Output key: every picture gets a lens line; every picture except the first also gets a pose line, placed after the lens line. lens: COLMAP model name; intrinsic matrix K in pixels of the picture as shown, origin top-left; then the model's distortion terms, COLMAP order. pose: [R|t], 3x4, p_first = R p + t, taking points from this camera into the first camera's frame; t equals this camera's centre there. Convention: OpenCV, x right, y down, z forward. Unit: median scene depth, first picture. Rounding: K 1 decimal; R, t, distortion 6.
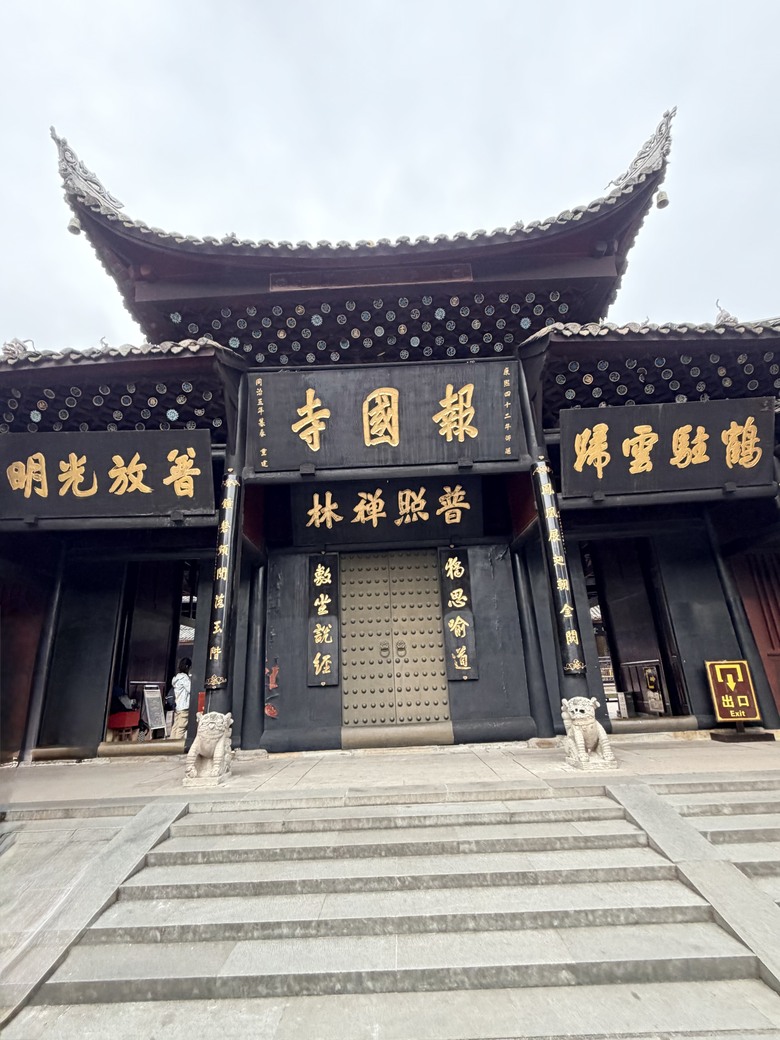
lens RADIAL K [[508.9, 0, 388.9], [0, 508.9, 515.2], [0, 0, 1]] dist [-0.000222, 0.000189]
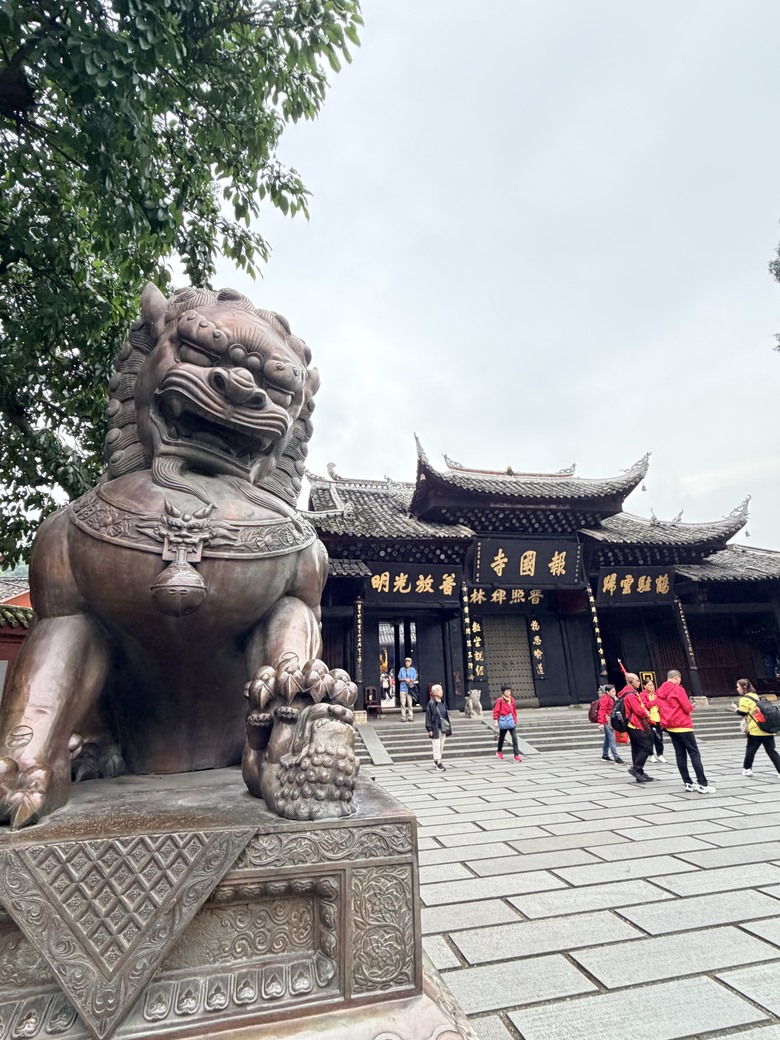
lens RADIAL K [[509.5, 0, 390.0], [0, 509.5, 520.0], [0, 0, 1]] dist [0.000788, 0.000261]
pose [[0.972150, 0.078912, 0.220675, -1.139205], [-0.077750, 0.996875, -0.013962, -0.305378], [-0.221088, -0.003584, 0.975247, -1.097503]]
